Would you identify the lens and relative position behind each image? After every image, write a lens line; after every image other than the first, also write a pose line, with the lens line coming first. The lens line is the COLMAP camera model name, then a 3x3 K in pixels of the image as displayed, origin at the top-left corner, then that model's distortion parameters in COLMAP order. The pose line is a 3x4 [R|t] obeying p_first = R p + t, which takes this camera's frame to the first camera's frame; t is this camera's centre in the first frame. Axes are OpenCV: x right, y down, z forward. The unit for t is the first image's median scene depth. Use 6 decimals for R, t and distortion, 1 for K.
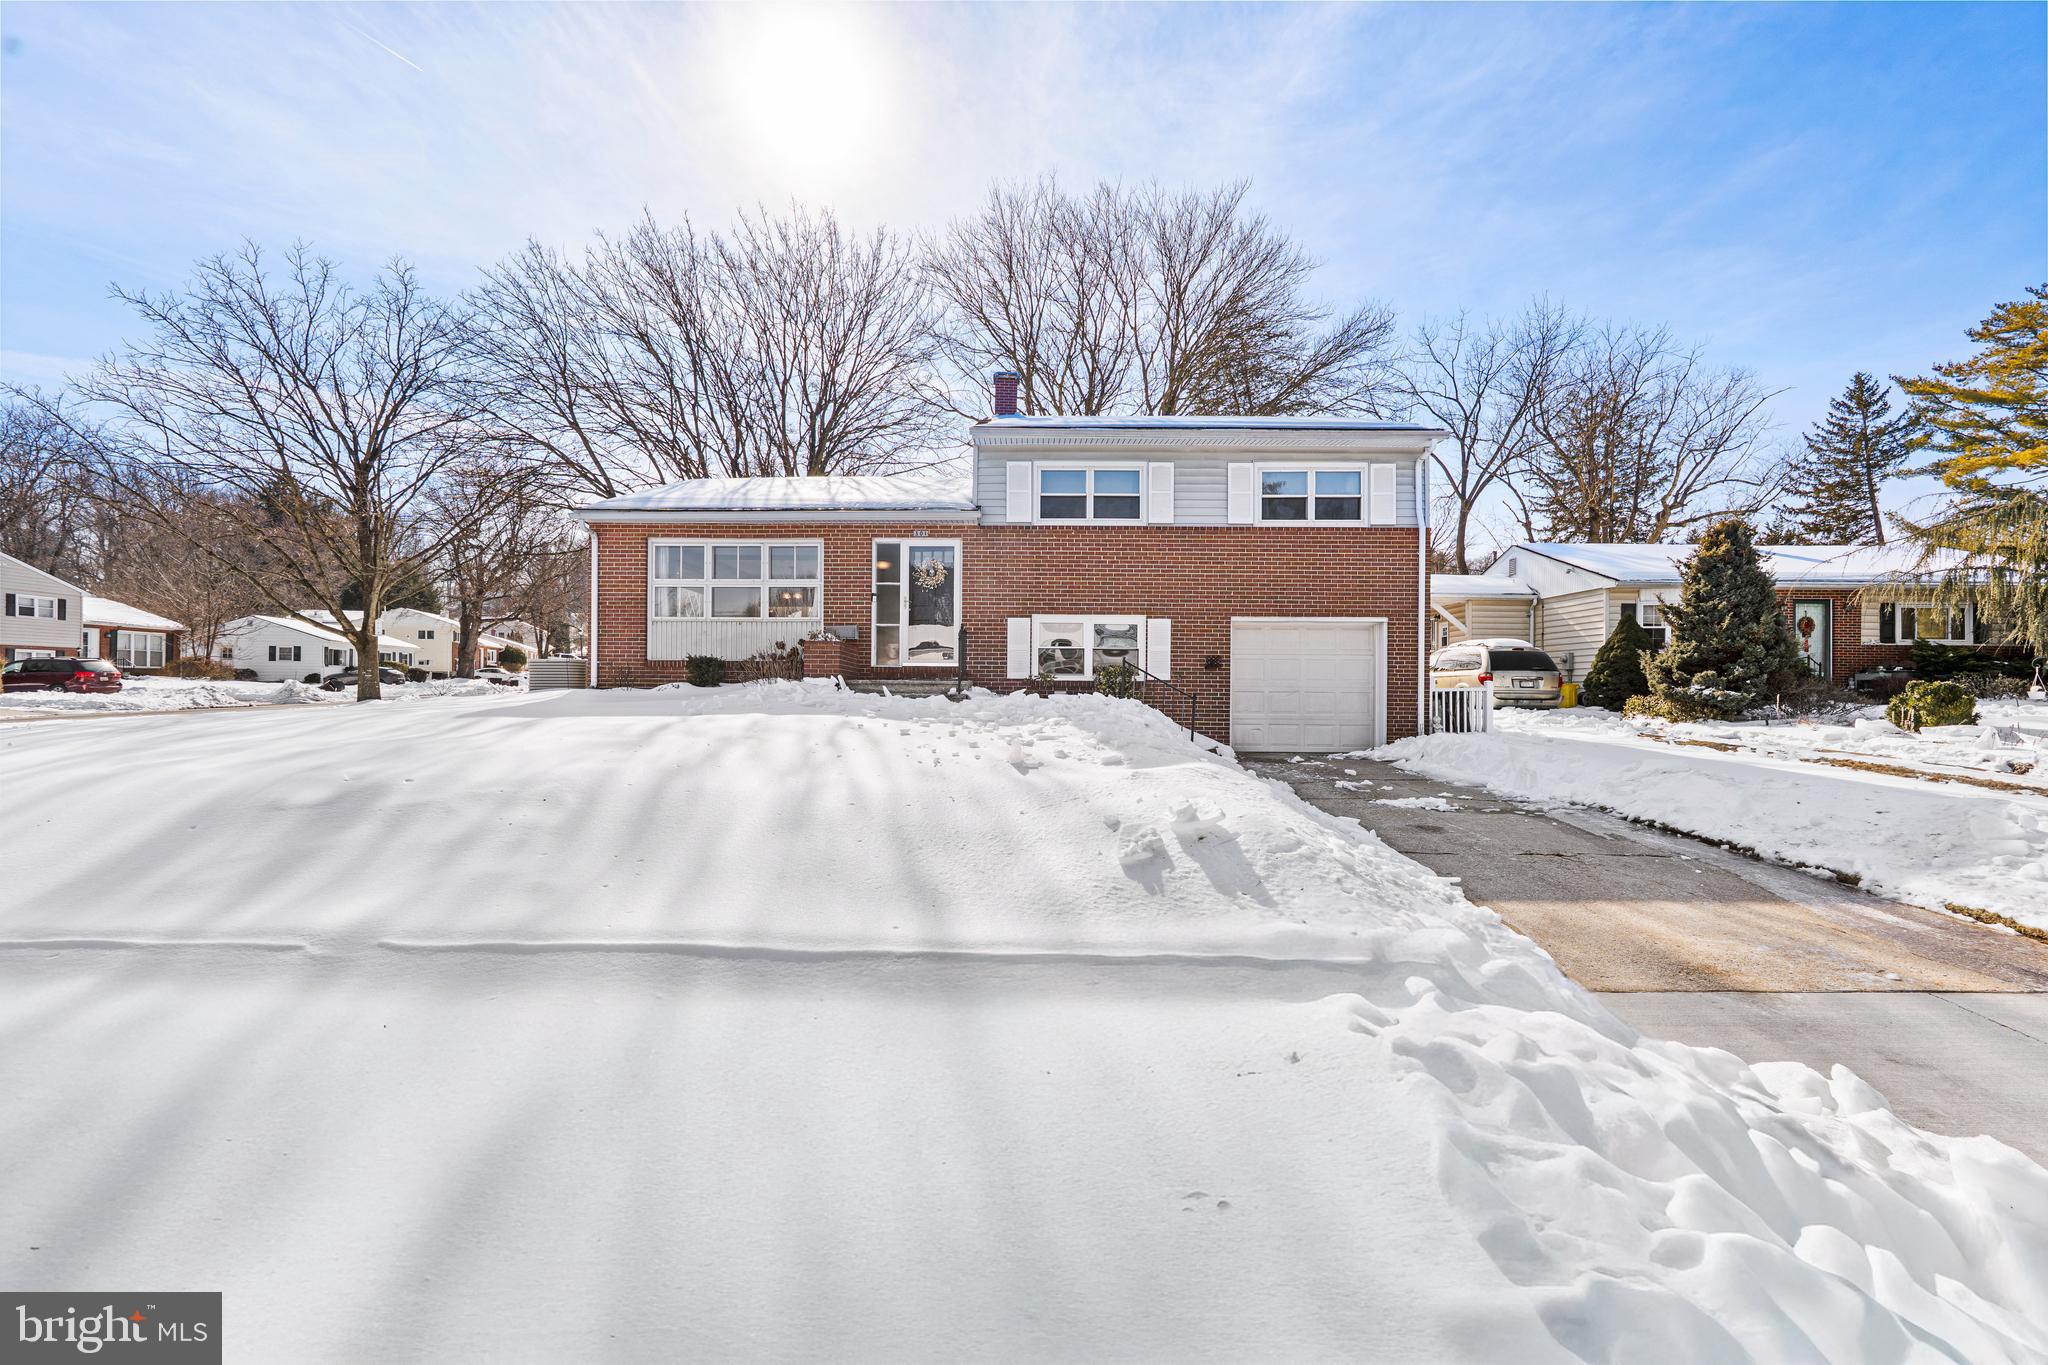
lens RADIAL K [[890.8, 0, 1024.0], [0, 890.8, 682.5], [0, 0, 1]] dist [-0.001011, 0.000048]
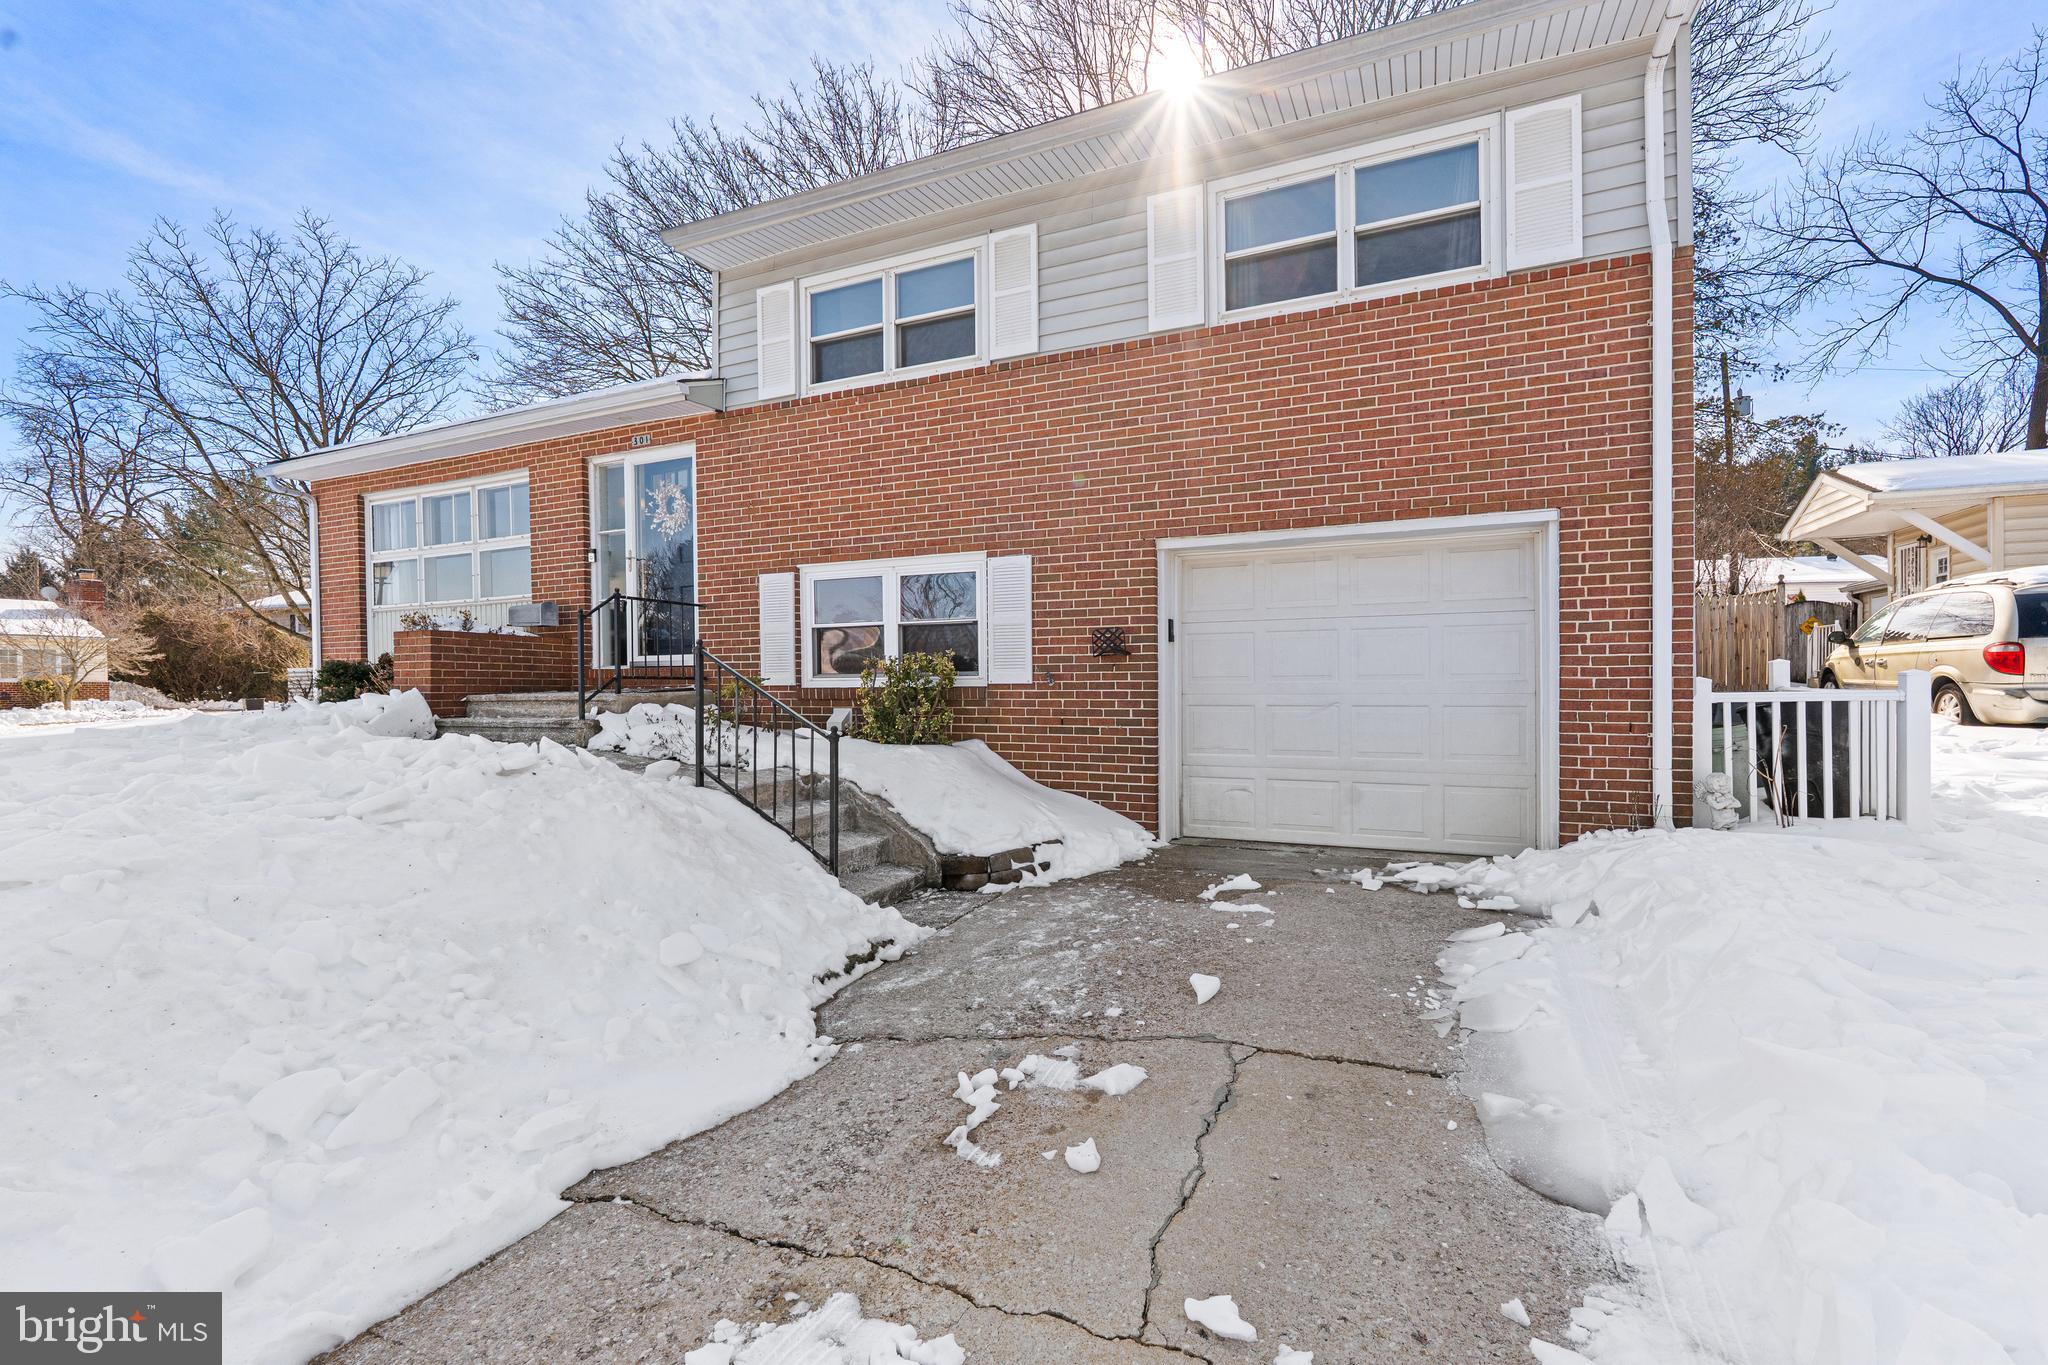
lens RADIAL K [[896.5, 0, 1024.0], [0, 896.5, 682.5], [0, 0, 1]] dist [-0.003029, -0.000234]
pose [[0.913190, -0.015191, -0.407251, 0.352210], [0.019196, 0.999799, 0.005749, -0.005957], [0.407082, -0.013067, 0.913298, 0.558611]]
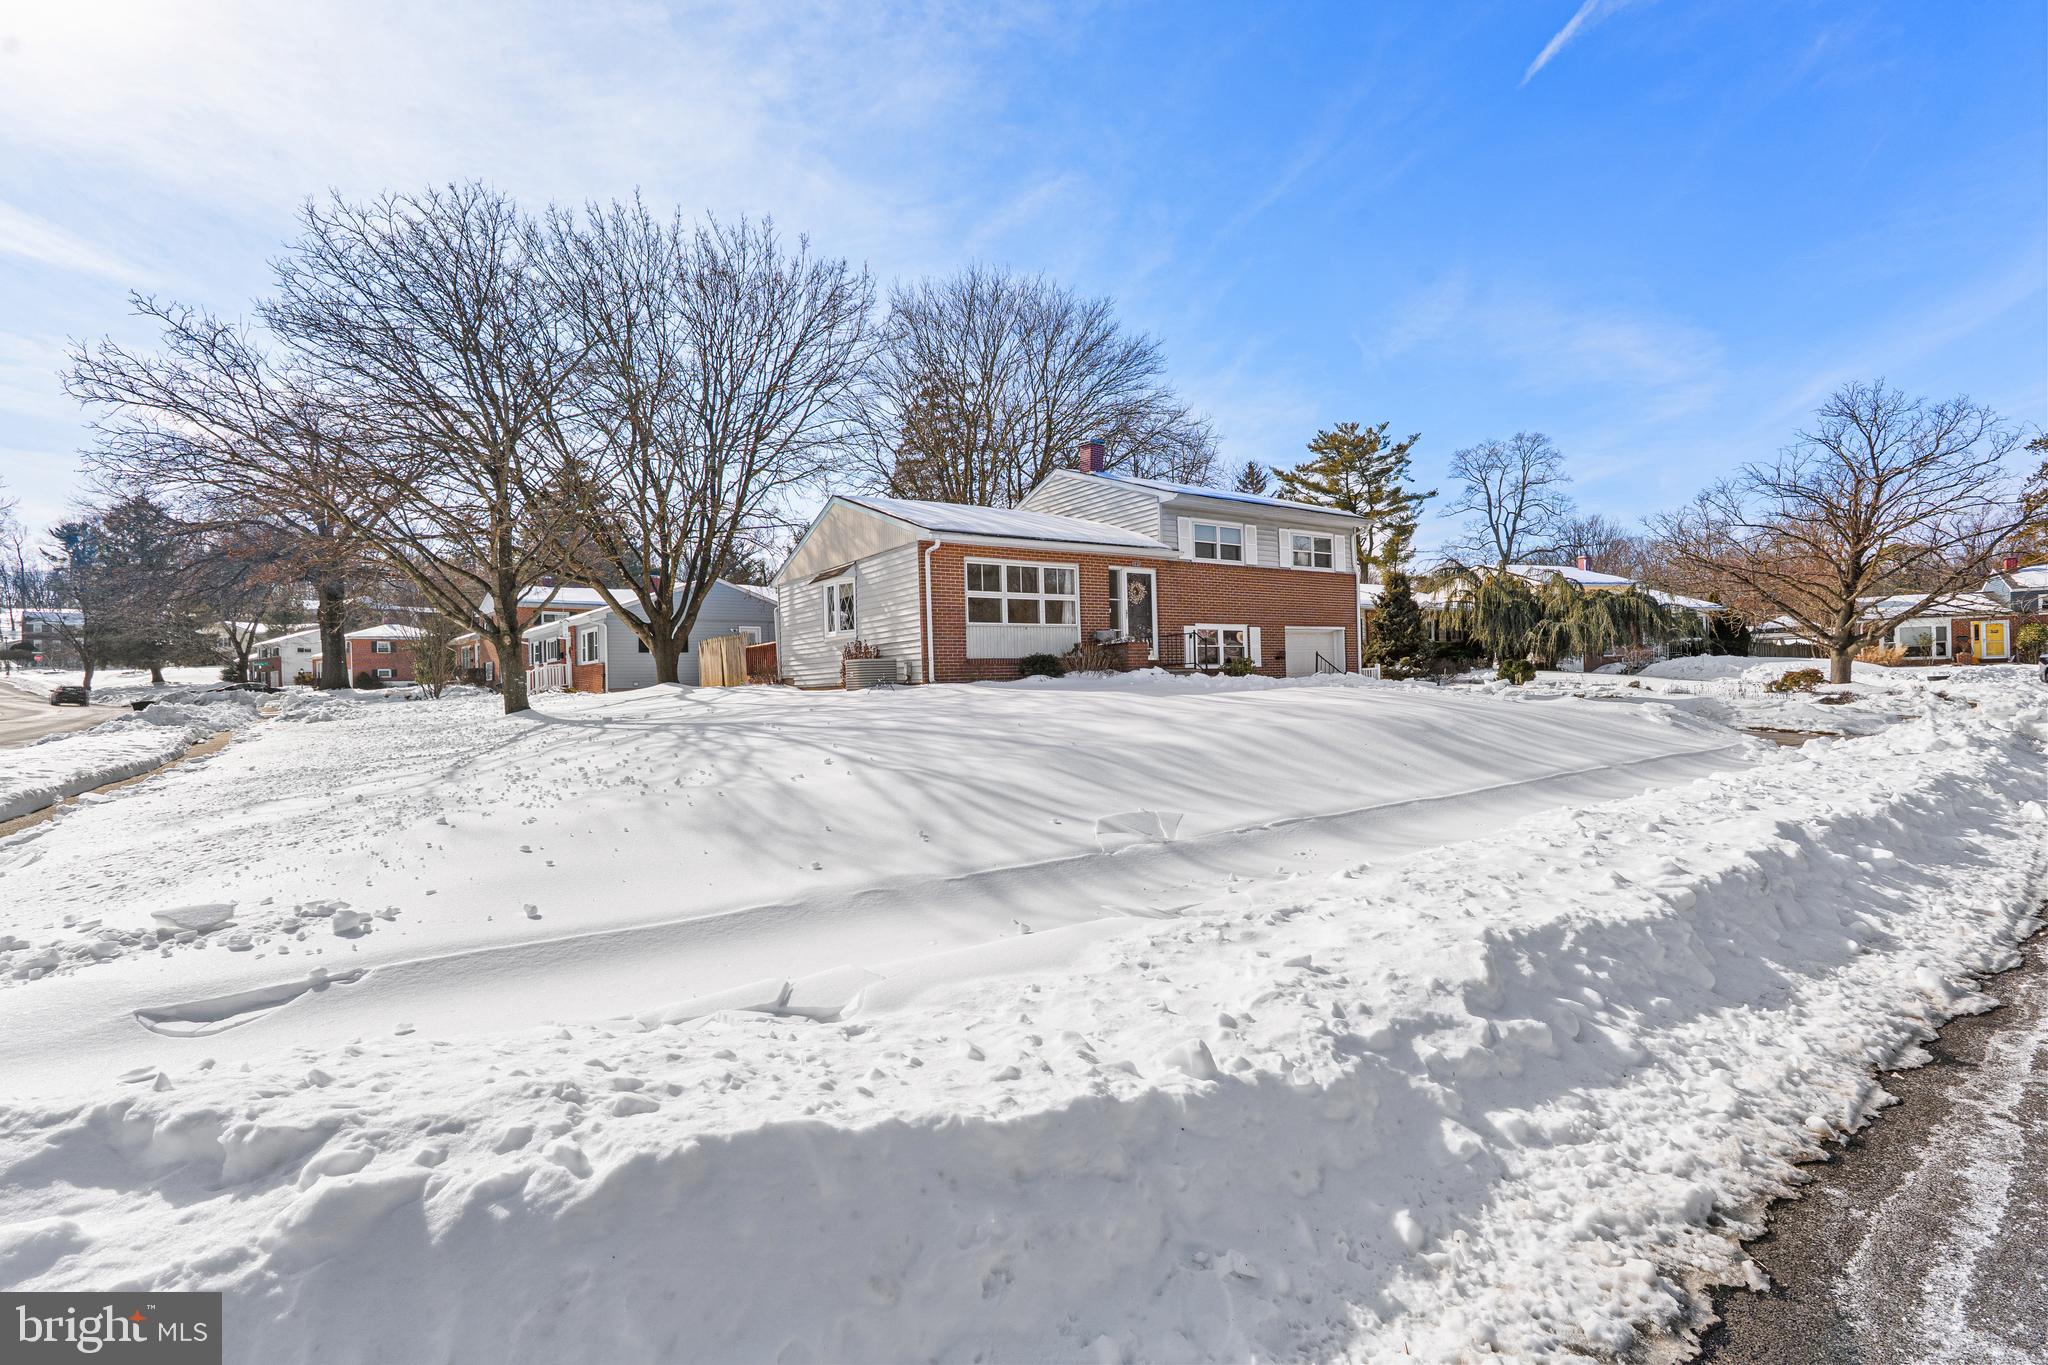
lens RADIAL K [[890.8, 0, 1024.0], [0, 890.8, 682.5], [0, 0, 1]] dist [-0.001011, 0.000048]
pose [[0.818387, -0.028141, 0.573978, -1.056634], [0.026784, 0.999583, 0.010819, -0.002430], [-0.574043, 0.006519, 0.818799, -0.035472]]
